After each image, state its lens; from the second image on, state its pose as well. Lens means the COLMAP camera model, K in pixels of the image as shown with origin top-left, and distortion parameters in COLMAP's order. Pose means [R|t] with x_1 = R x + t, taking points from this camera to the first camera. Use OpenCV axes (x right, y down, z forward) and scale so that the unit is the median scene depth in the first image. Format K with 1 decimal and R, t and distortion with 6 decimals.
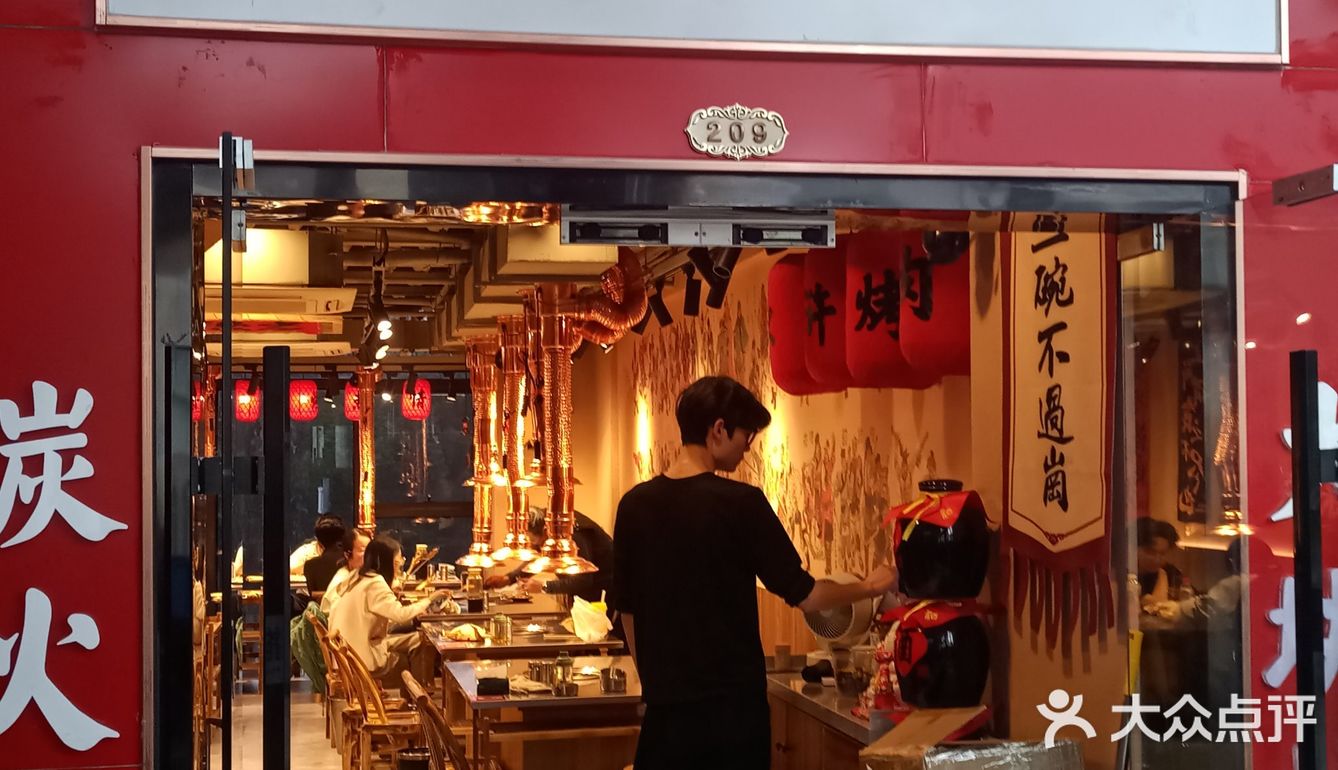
lens RADIAL K [[1827.8, 0, 669.0], [0, 1827.8, 385.0], [0, 0, 1]] dist [0.023909, -0.011812]
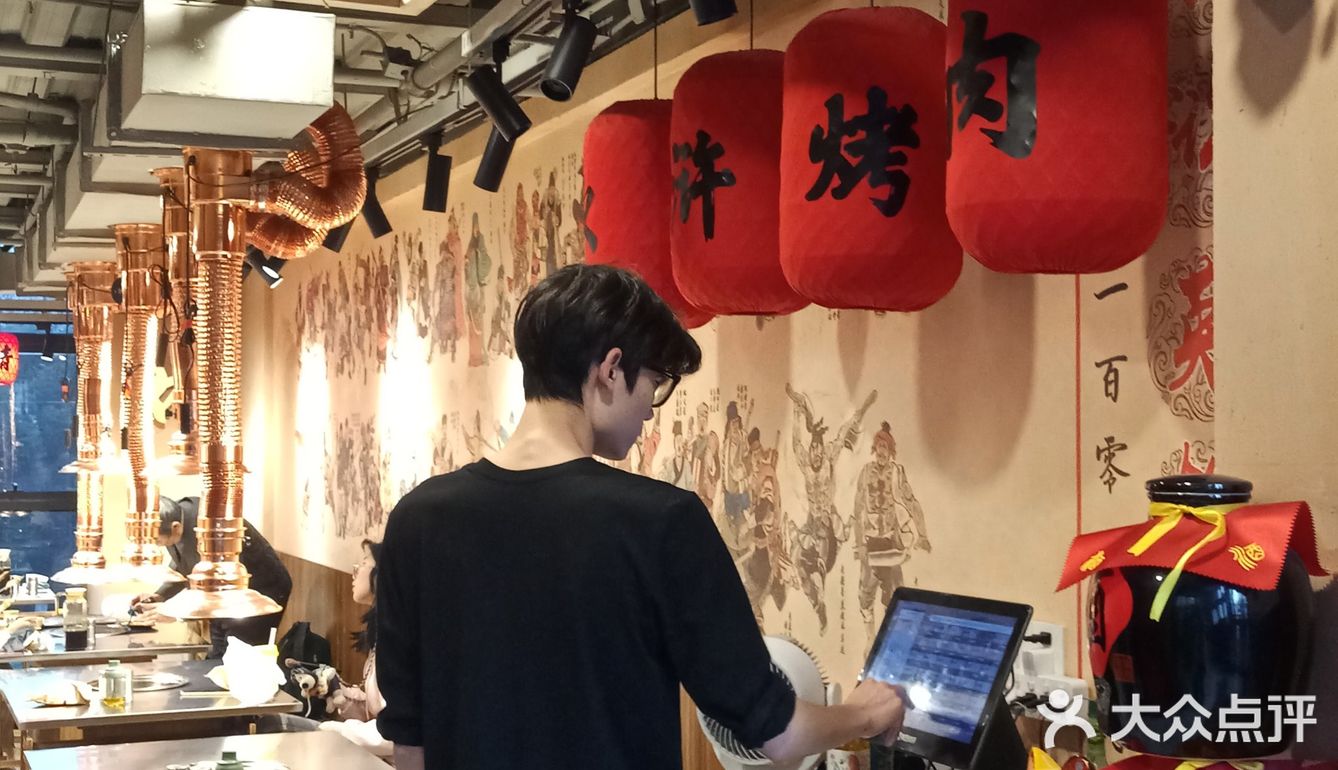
lens RADIAL K [[1827.8, 0, 669.0], [0, 1827.8, 385.0], [0, 0, 1]] dist [0.023909, -0.011812]
pose [[0.978692, 0.014666, 0.204809, -0.036172], [-0.016435, 0.999841, 0.006939, 0.016192], [-0.204675, -0.010157, 0.978777, 0.335524]]
